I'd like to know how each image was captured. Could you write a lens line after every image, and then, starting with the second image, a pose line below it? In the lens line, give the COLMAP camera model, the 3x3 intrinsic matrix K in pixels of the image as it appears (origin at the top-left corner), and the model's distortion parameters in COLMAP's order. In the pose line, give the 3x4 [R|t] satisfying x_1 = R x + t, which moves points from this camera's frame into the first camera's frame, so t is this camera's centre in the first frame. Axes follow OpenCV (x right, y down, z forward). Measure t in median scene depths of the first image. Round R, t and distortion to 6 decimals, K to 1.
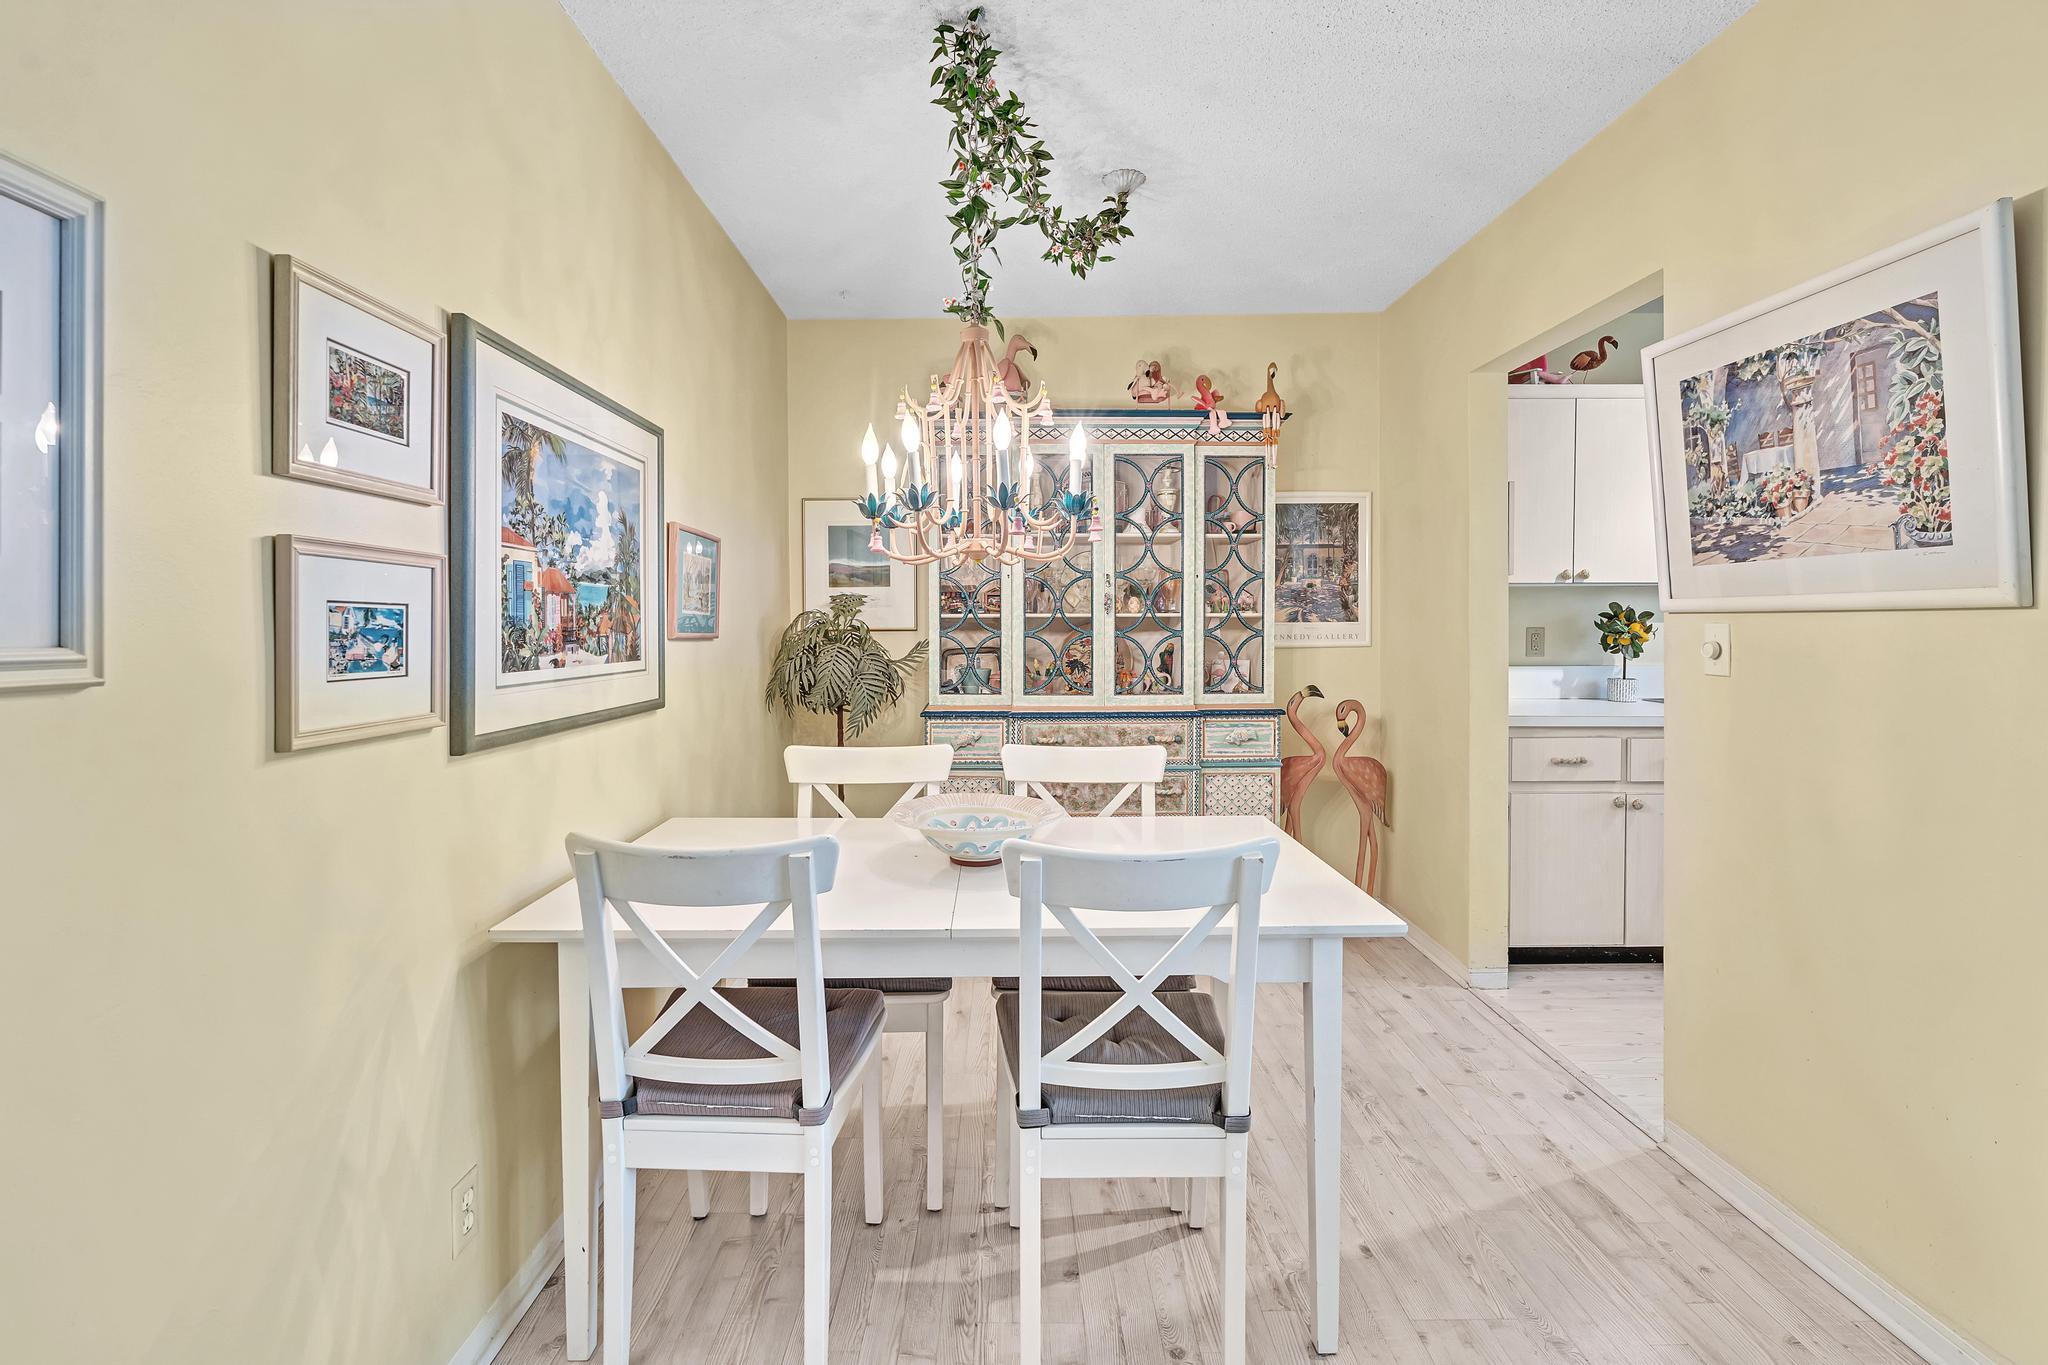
lens RADIAL K [[936.5, 0, 1013.9], [0, 936.5, 632.2], [0, 0, 1]] dist [-0.000928, 0.000980]
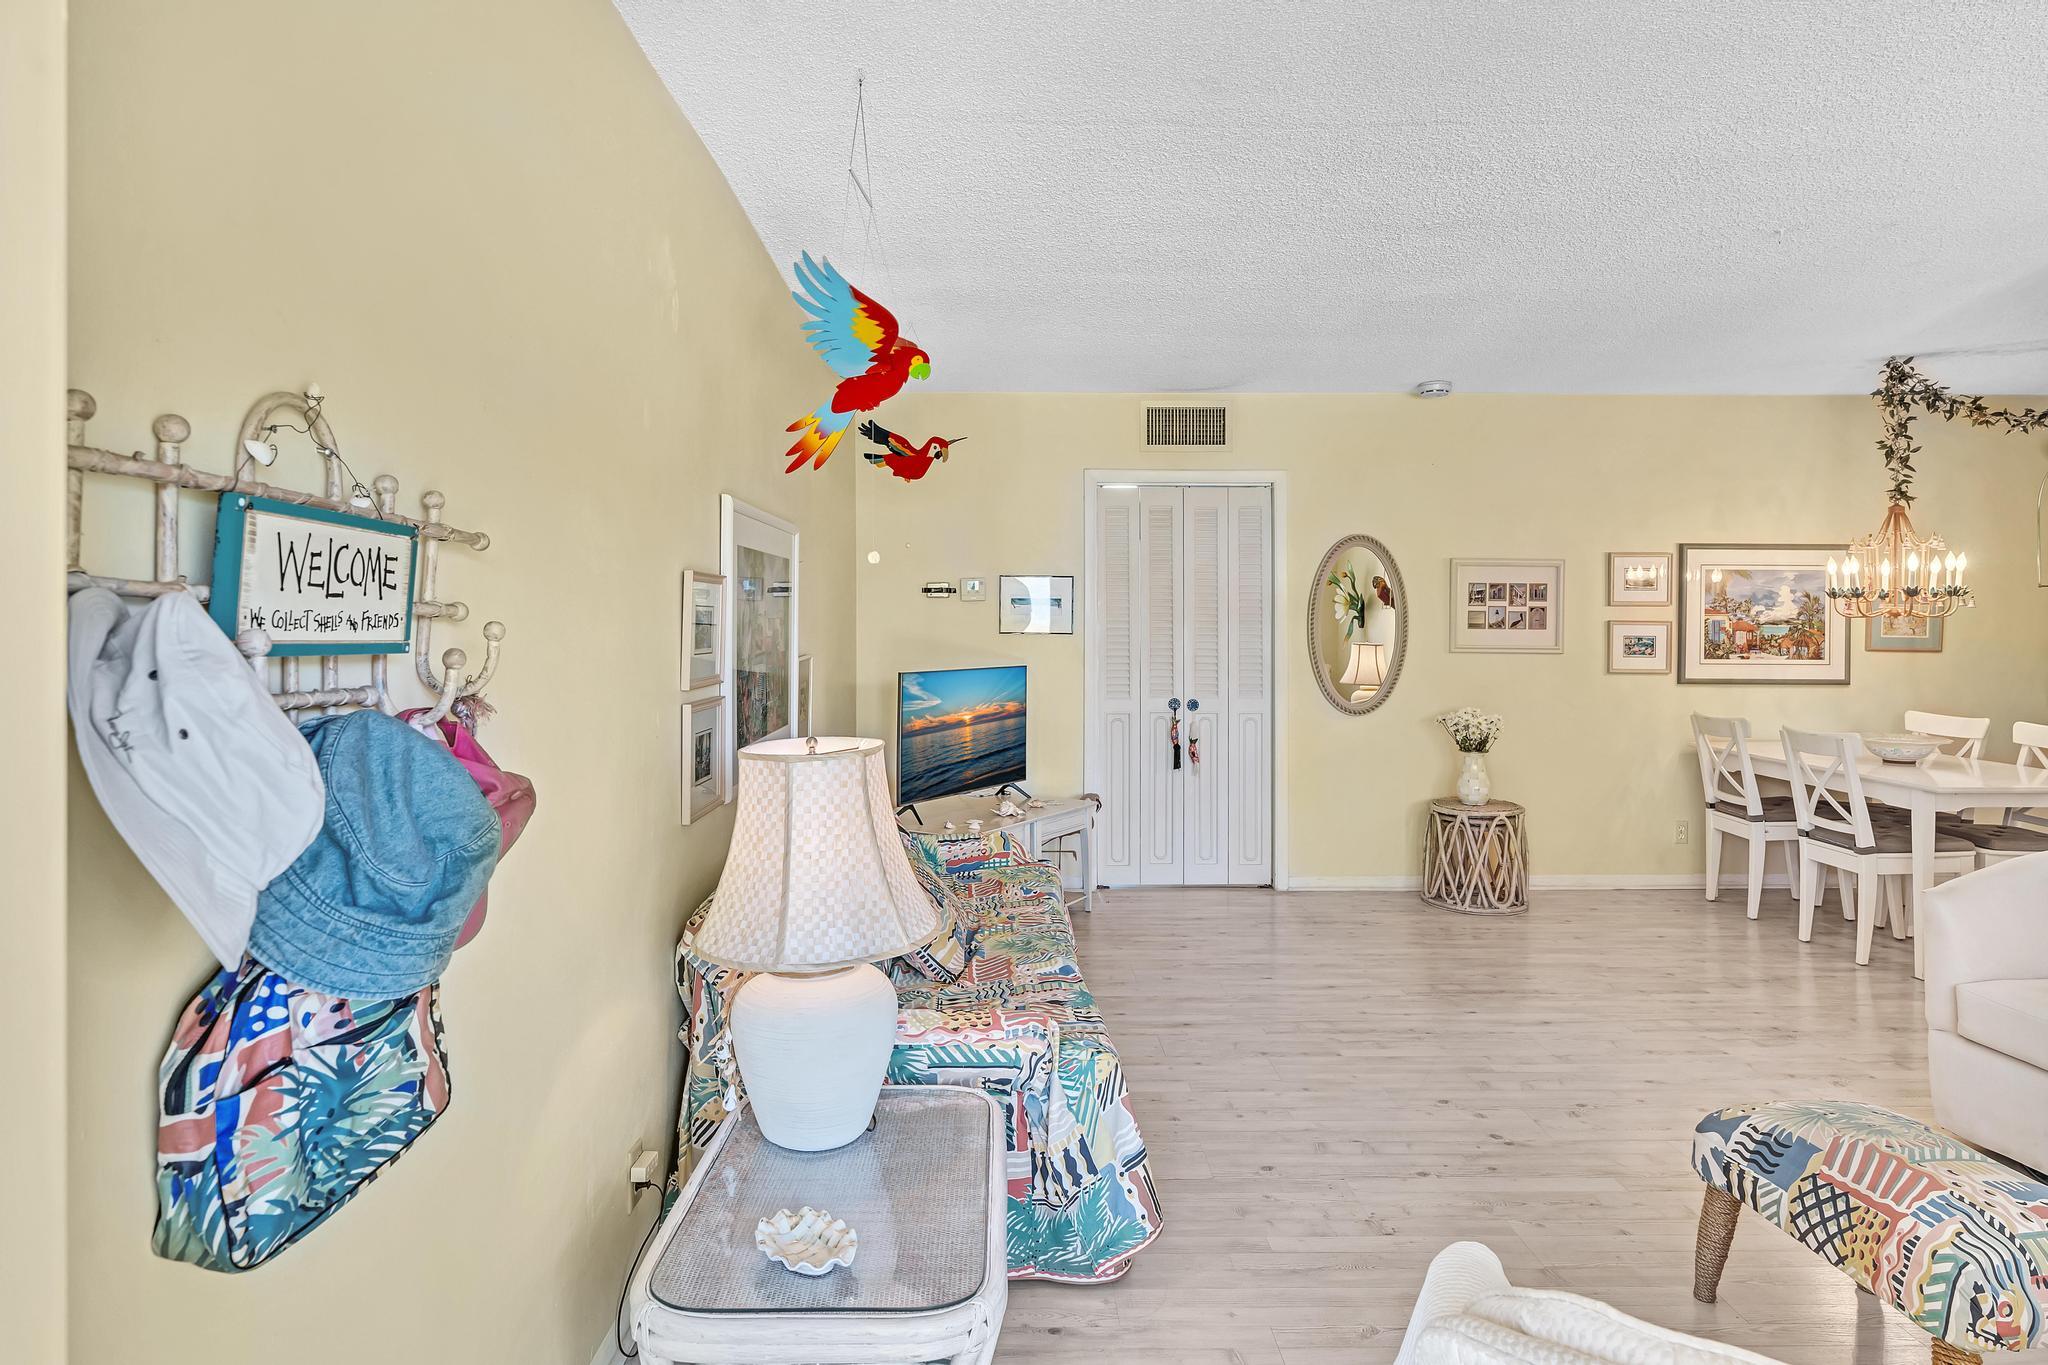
lens RADIAL K [[1136.8, 0, 1015.4], [0, 1136.8, 623.6], [0, 0, 1]] dist [-0.003327, 0.002074]
pose [[0.009739, 0.009992, -0.999903, 2.666153], [-0.013077, 0.999866, 0.009865, -0.066207], [0.999867, 0.012980, 0.009868, -1.058530]]
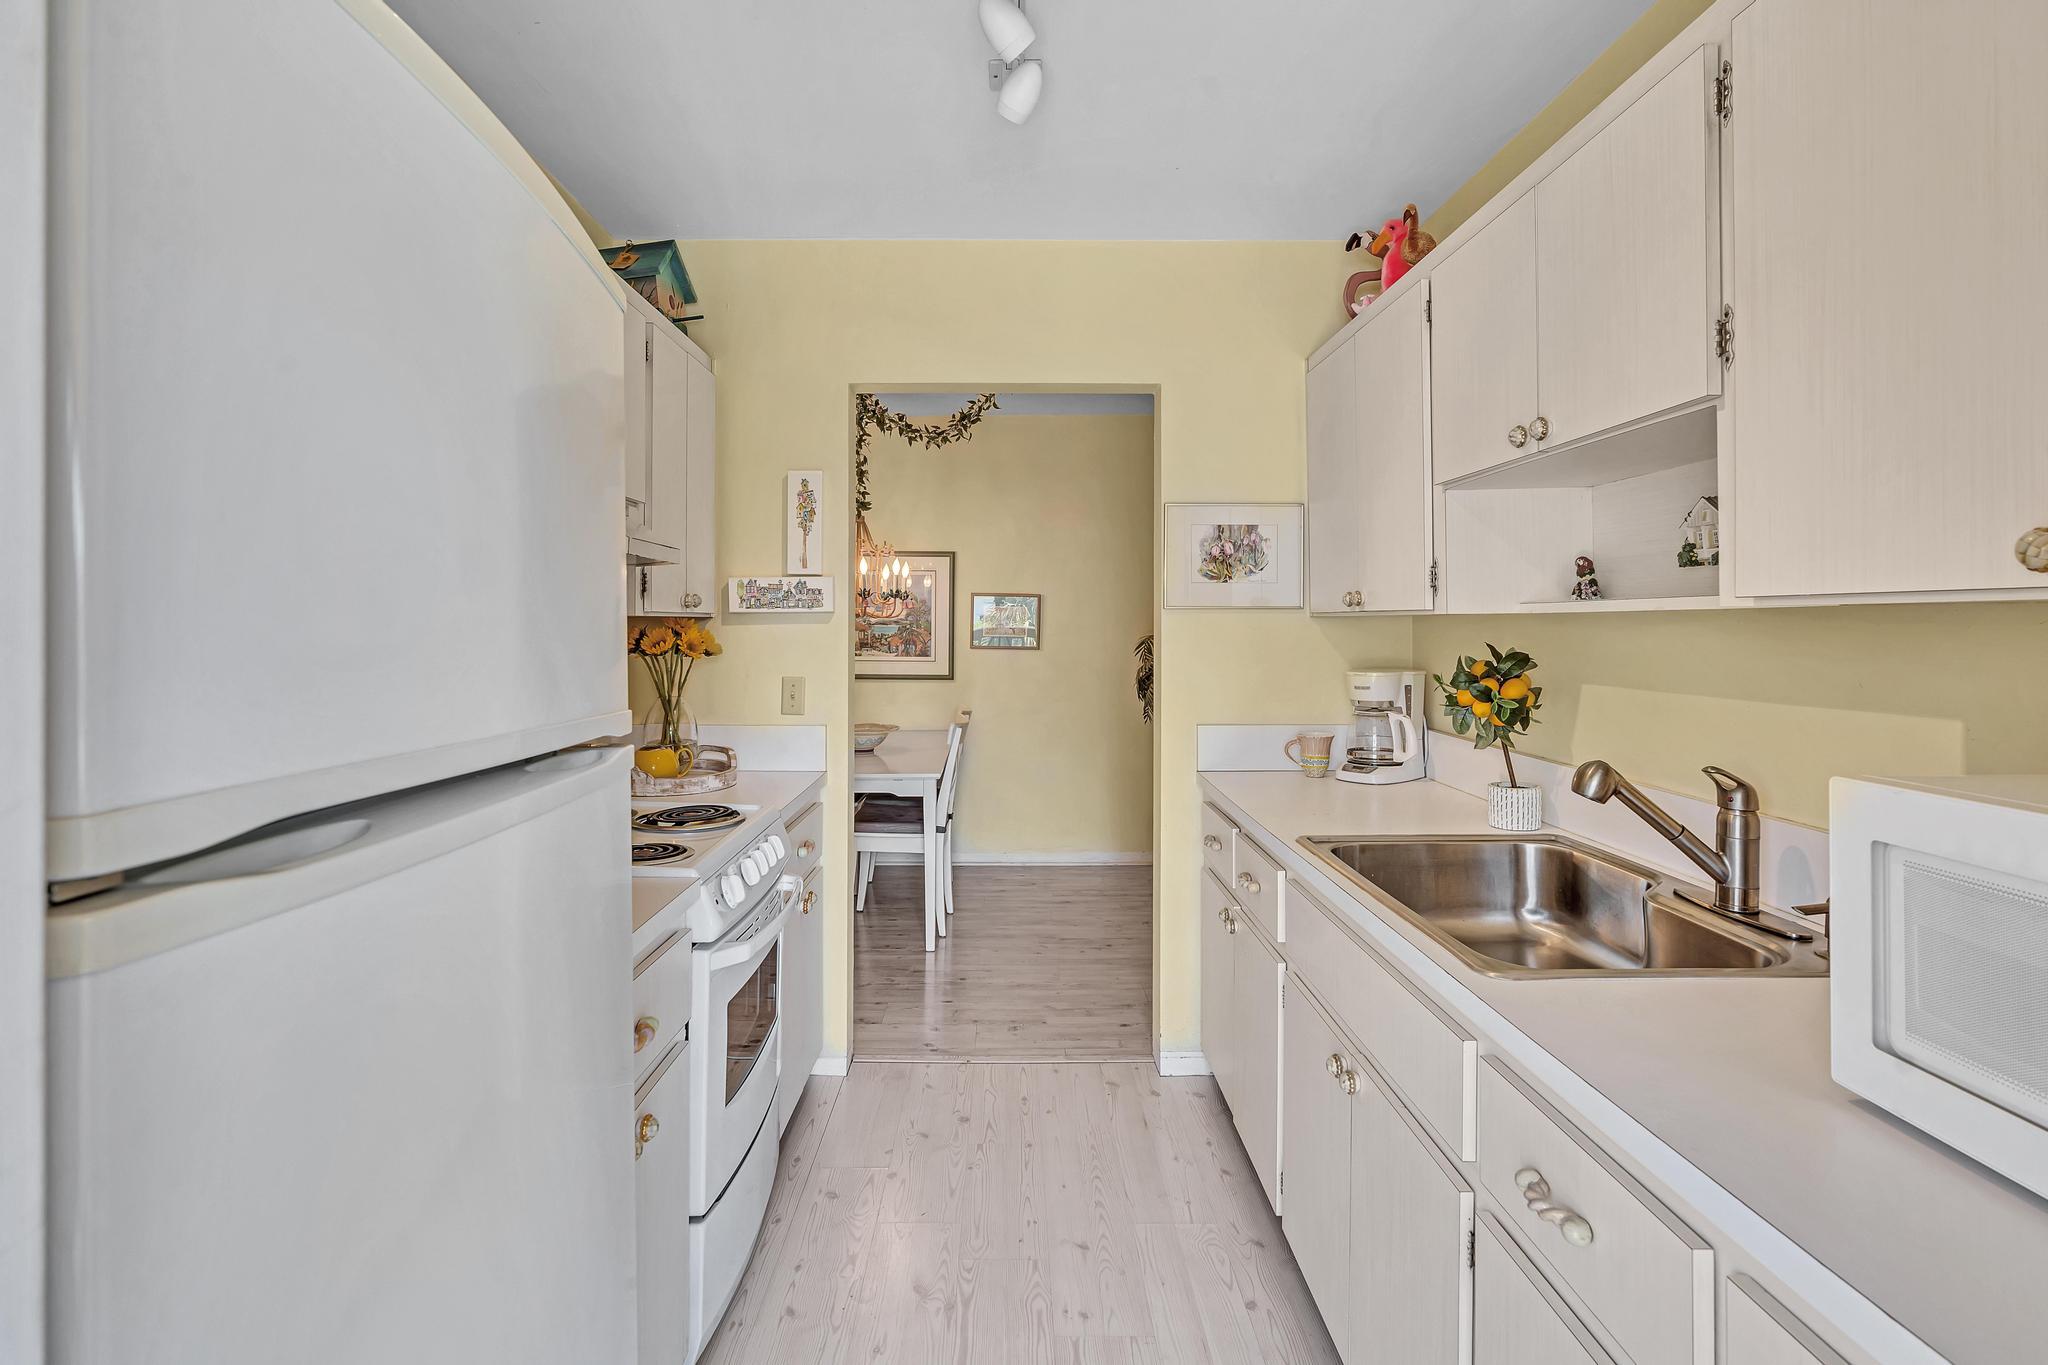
lens RADIAL K [[1024.2, 0, 995.6], [0, 1024.2, 619.3], [0, 0, 1]] dist [-0.007083, 0.001300]
pose [[-0.012465, 0.003419, -0.999916, 2.649537], [-0.011351, 0.999929, 0.003561, -0.091730], [0.999858, 0.011394, -0.012426, 1.480468]]
